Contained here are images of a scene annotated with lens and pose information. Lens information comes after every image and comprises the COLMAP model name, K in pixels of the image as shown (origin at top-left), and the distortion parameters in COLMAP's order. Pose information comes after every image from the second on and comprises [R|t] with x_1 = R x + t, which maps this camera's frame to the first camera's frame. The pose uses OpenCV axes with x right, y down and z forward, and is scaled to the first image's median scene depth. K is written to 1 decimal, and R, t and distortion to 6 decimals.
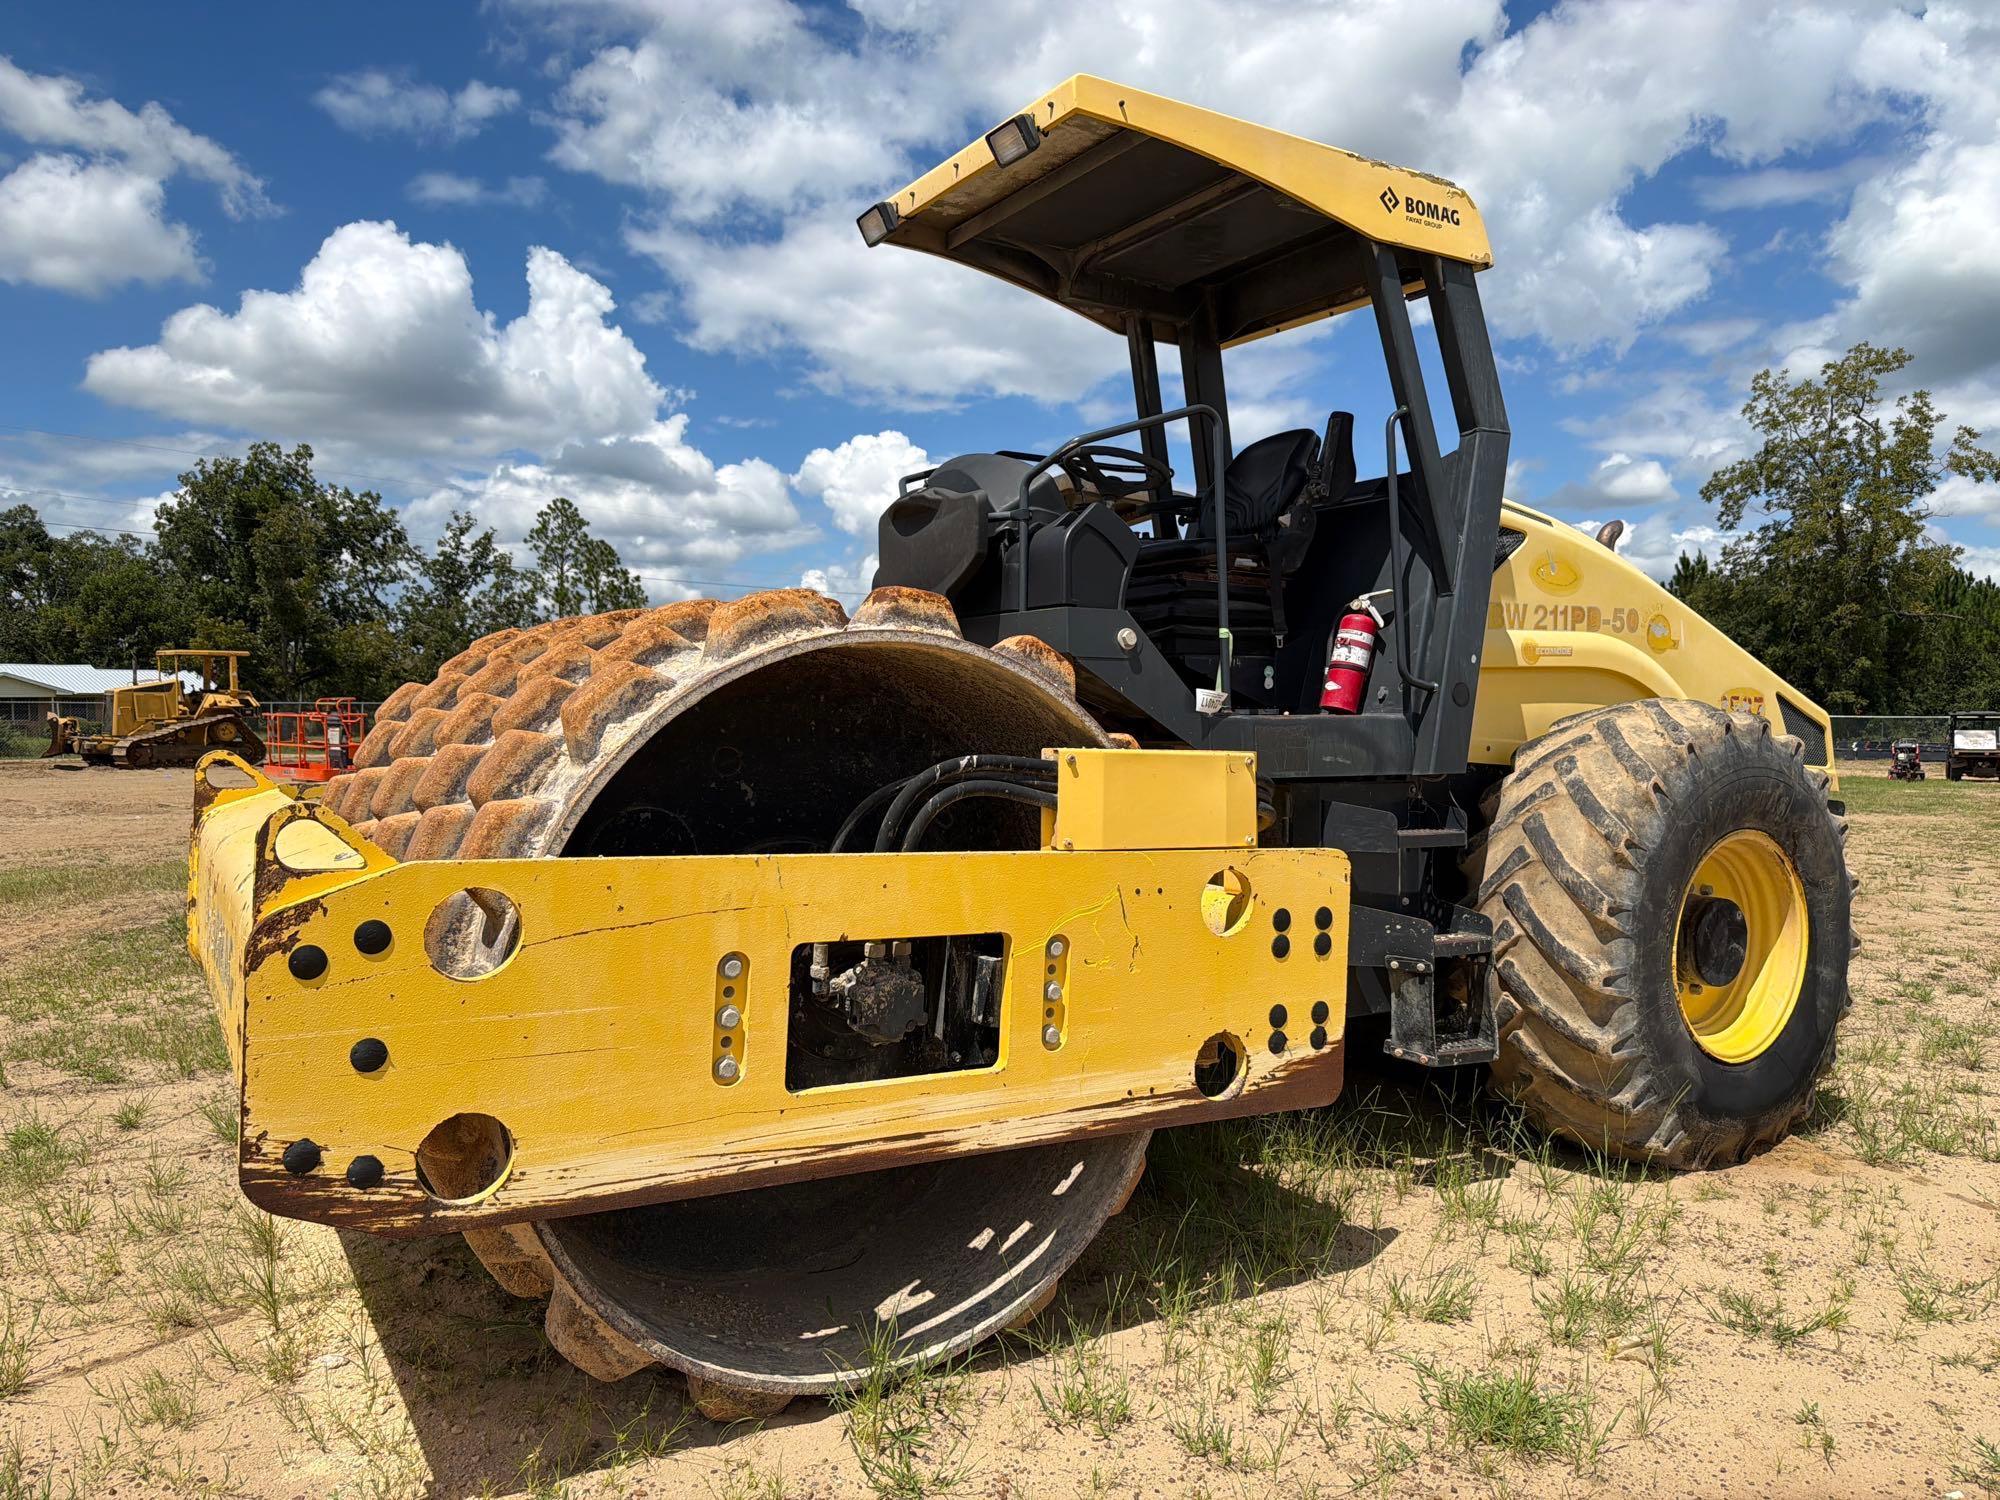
lens RADIAL K [[1433.0, 0, 1008.1], [0, 1433.0, 745.3], [0, 0, 1]] dist [0.002542, -0.005545]
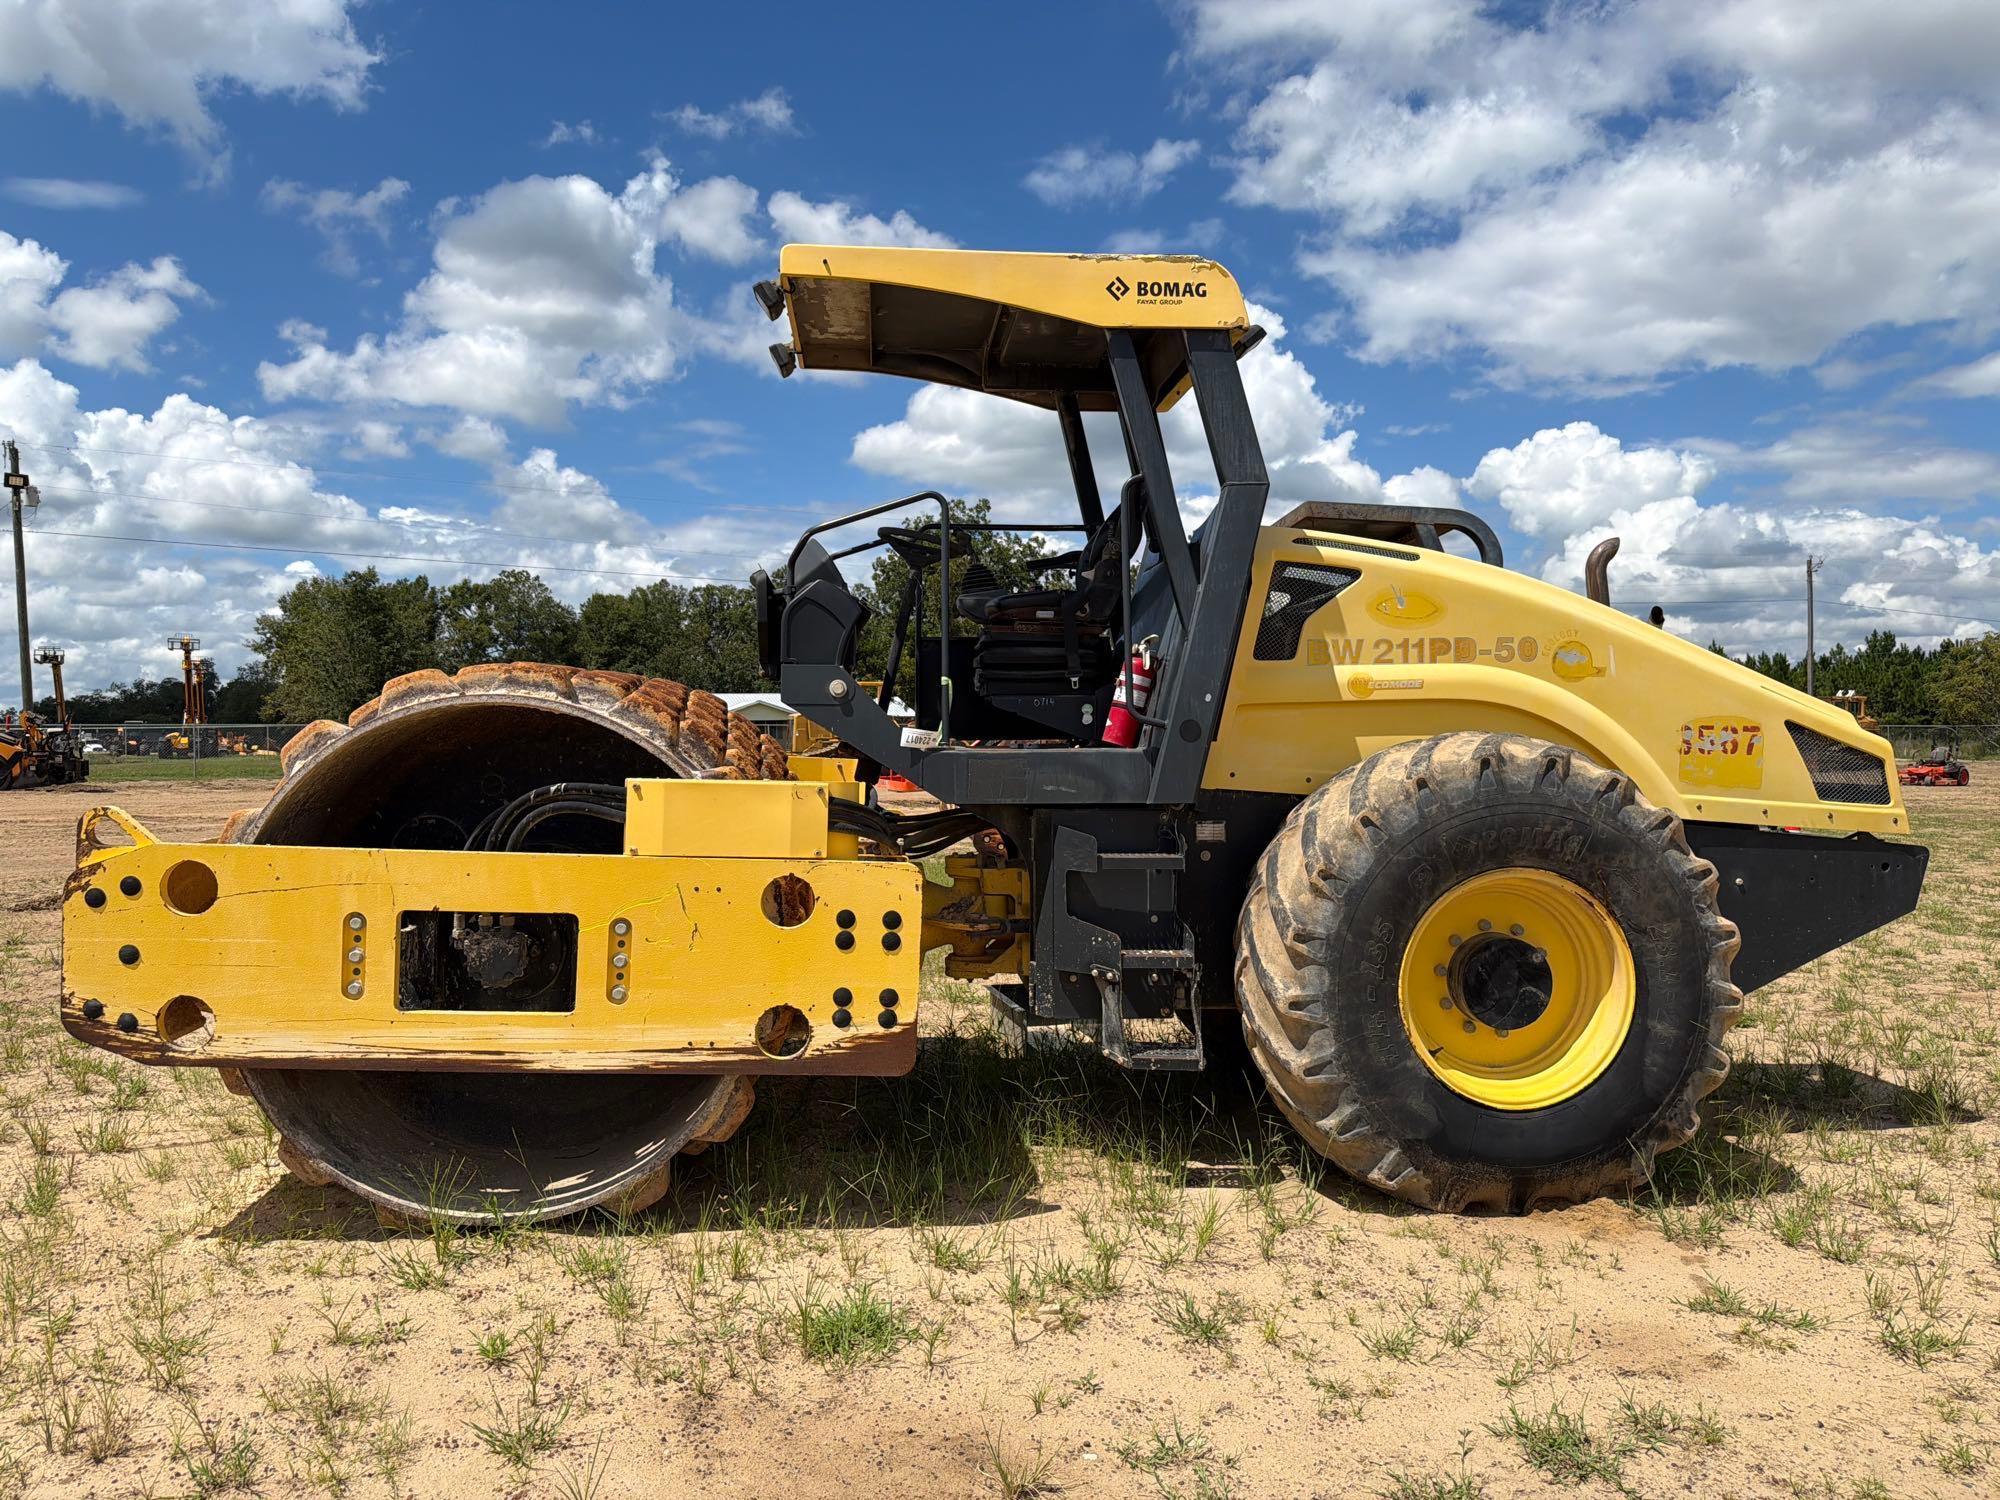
lens RADIAL K [[1423.2, 0, 981.5], [0, 1423.2, 730.6], [0, 0, 1]] dist [0.067746, -0.125902]
pose [[0.887078, -0.004236, -0.461601, 0.853115], [-0.005743, 0.999779, -0.020211, -0.016017], [0.461584, 0.020579, 0.886858, -0.039235]]
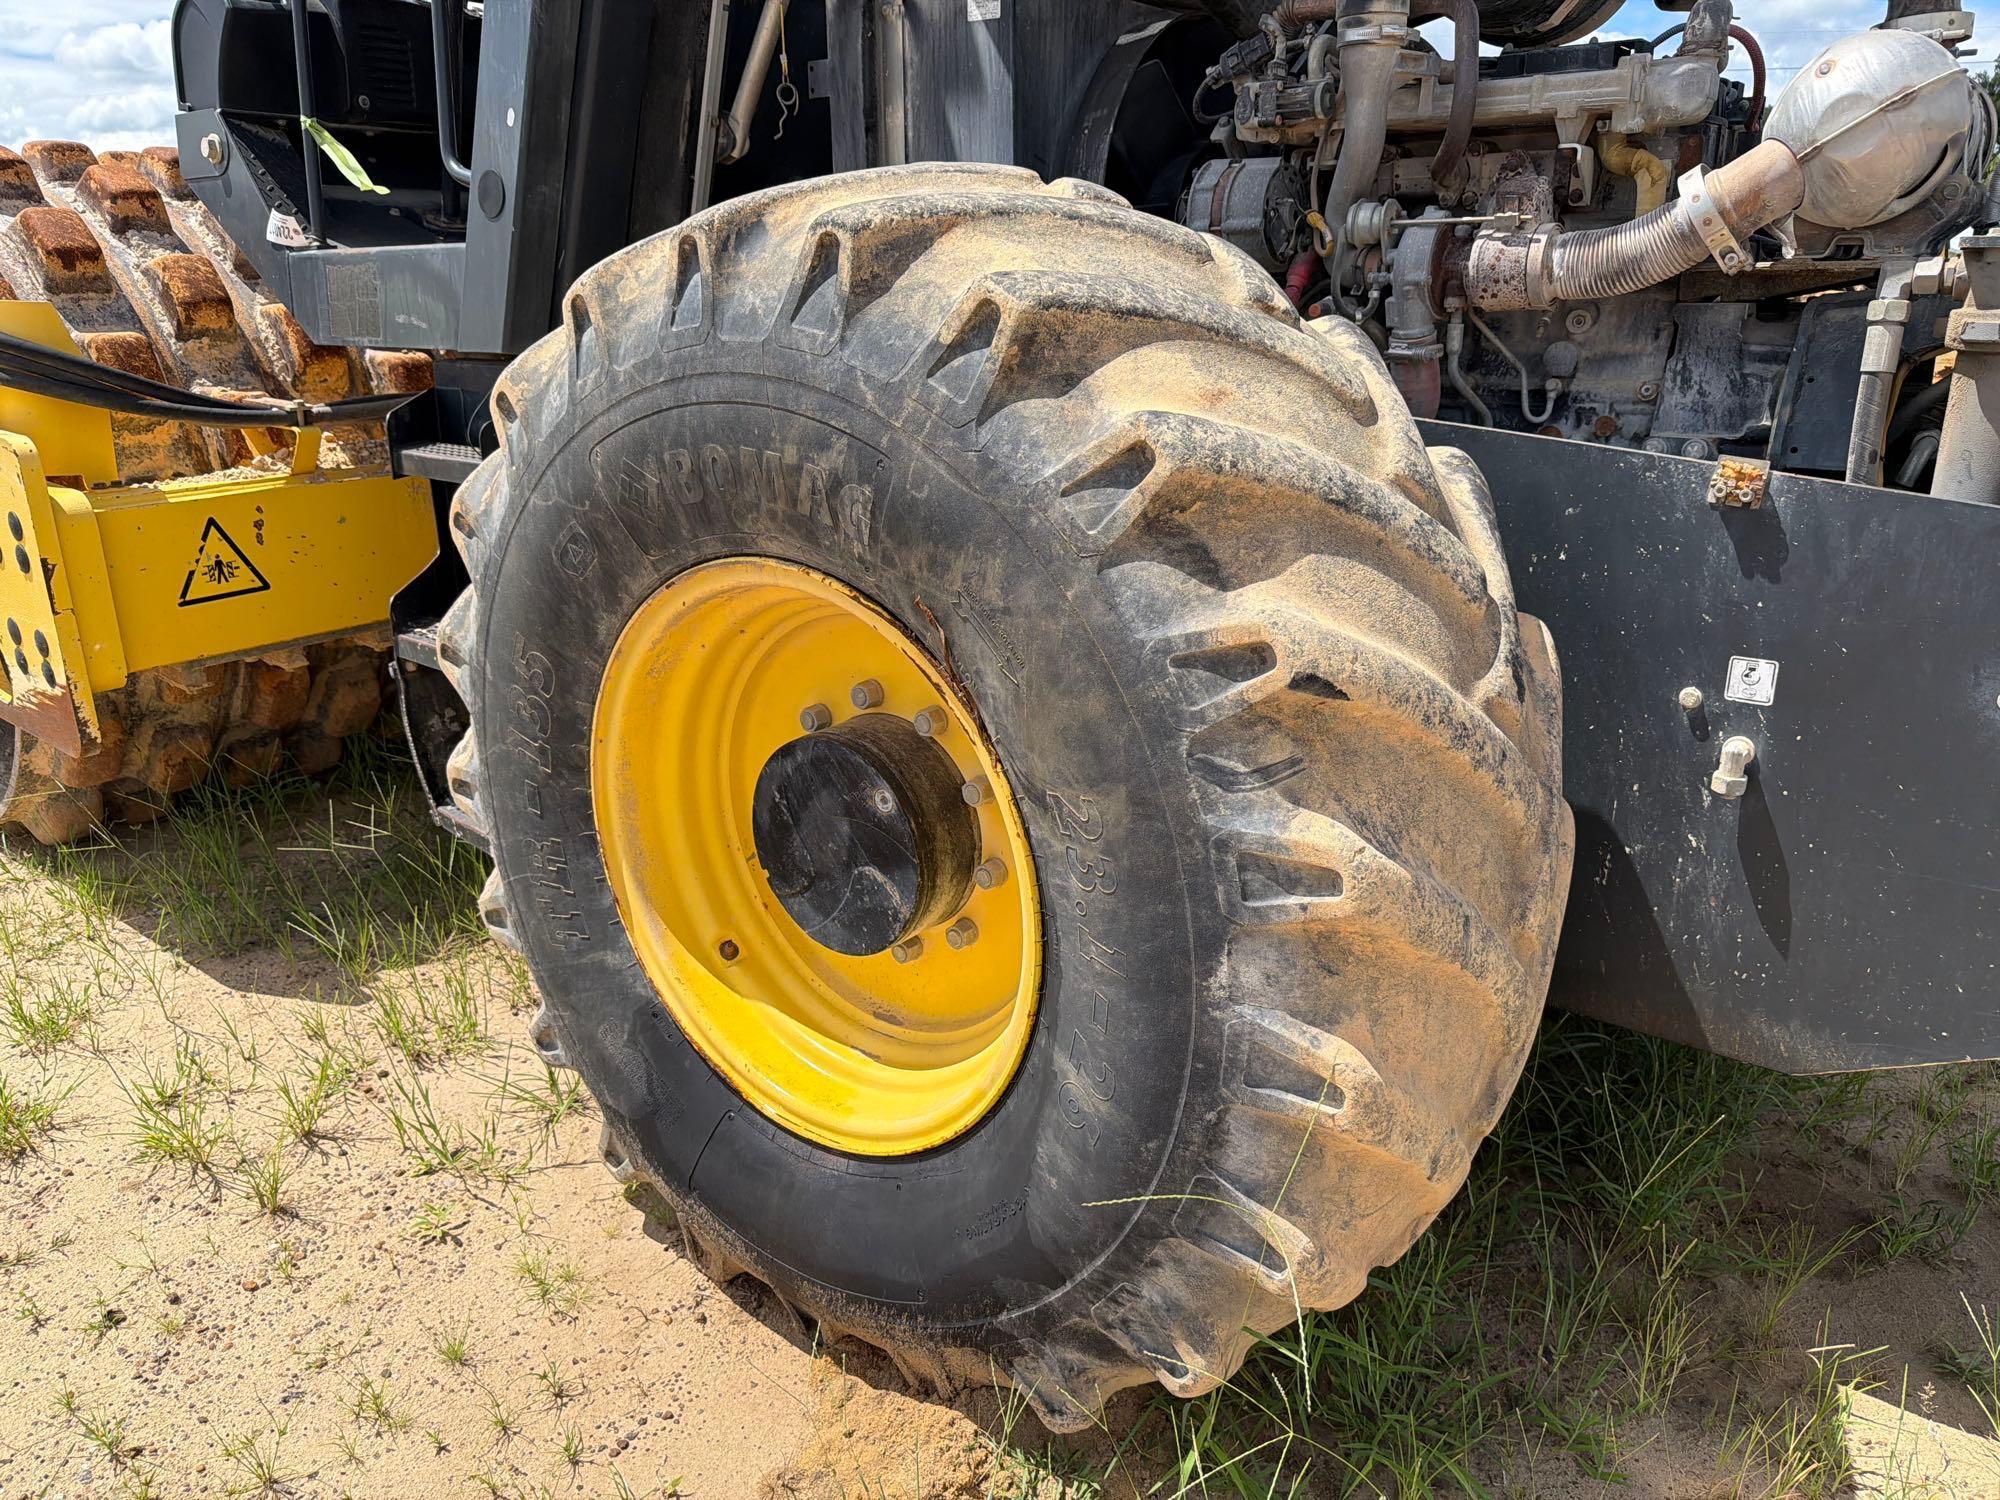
lens RADIAL K [[1401.5, 0, 1024.6], [0, 1401.5, 749.9], [0, 0, 1]] dist [0.091000, -0.124569]
pose [[0.352815, 0.285311, -0.891134, 1.142646], [-0.012369, 0.953717, 0.300451, -0.001604], [0.935611, -0.094981, 0.340015, 1.247701]]
